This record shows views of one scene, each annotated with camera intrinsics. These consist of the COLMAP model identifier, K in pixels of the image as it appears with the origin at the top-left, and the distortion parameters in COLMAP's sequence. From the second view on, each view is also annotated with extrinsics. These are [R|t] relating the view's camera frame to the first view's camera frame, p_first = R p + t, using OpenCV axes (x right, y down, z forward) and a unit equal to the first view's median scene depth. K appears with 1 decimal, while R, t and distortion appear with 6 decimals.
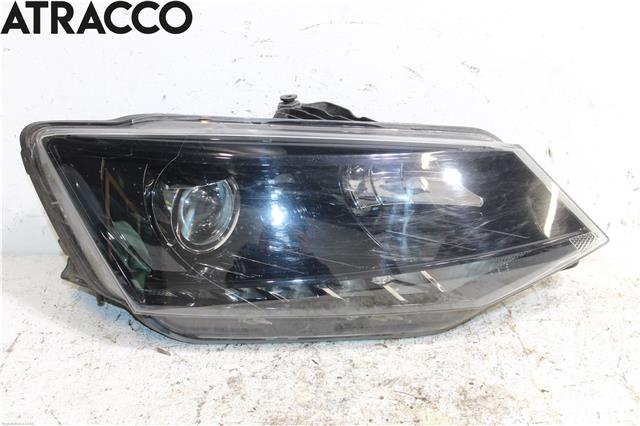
lens RADIAL K [[1047.9, 0, 320.5], [0, 1047.9, 216.5], [0, 0, 1]] dist [-0.030005, 0.000000]
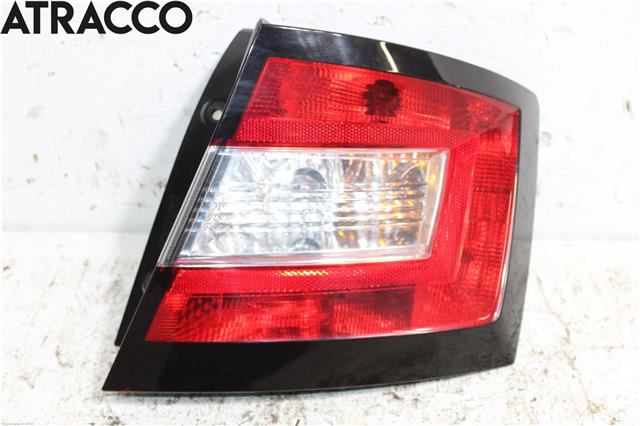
lens RADIAL K [[969.5, 0, 320.3], [0, 969.5, 207.6], [0, 0, 1]] dist [-0.030373, 0.000000]
pose [[0.999057, 0.001956, -0.043379, 0.036855], [0.005527, 0.985131, 0.171716, -0.120540], [0.043070, -0.171794, 0.984191, 0.348285]]
